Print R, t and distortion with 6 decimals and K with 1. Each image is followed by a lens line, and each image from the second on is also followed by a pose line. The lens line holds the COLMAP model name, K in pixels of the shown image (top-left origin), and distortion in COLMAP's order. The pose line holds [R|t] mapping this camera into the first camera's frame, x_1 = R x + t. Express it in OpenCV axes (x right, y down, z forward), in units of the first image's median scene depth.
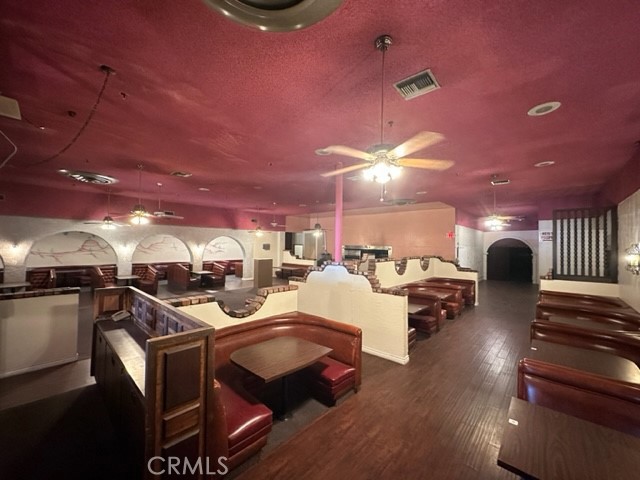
lens RADIAL K [[255.8, 0, 318.7], [0, 255.8, 241.0], [0, 0, 1]] dist [0.001706, 0.000323]
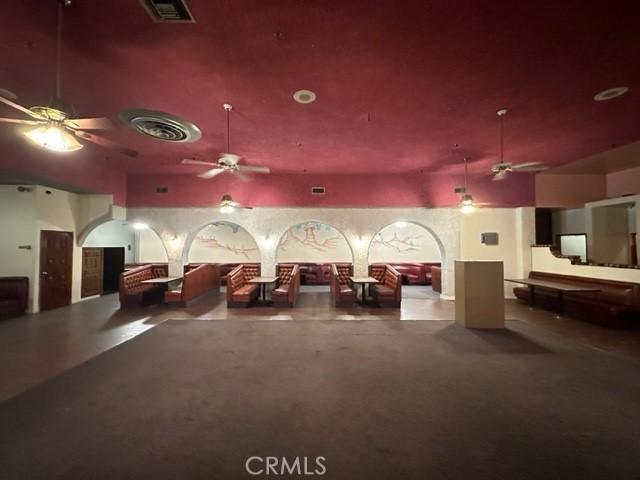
lens RADIAL K [[255.8, 0, 318.7], [0, 255.8, 241.0], [0, 0, 1]] dist [0.001706, 0.000323]
pose [[0.684270, -0.032117, -0.728521, -0.122116], [0.021255, 0.999484, -0.024098, 0.062776], [0.728919, 0.001005, 0.684600, 0.753555]]
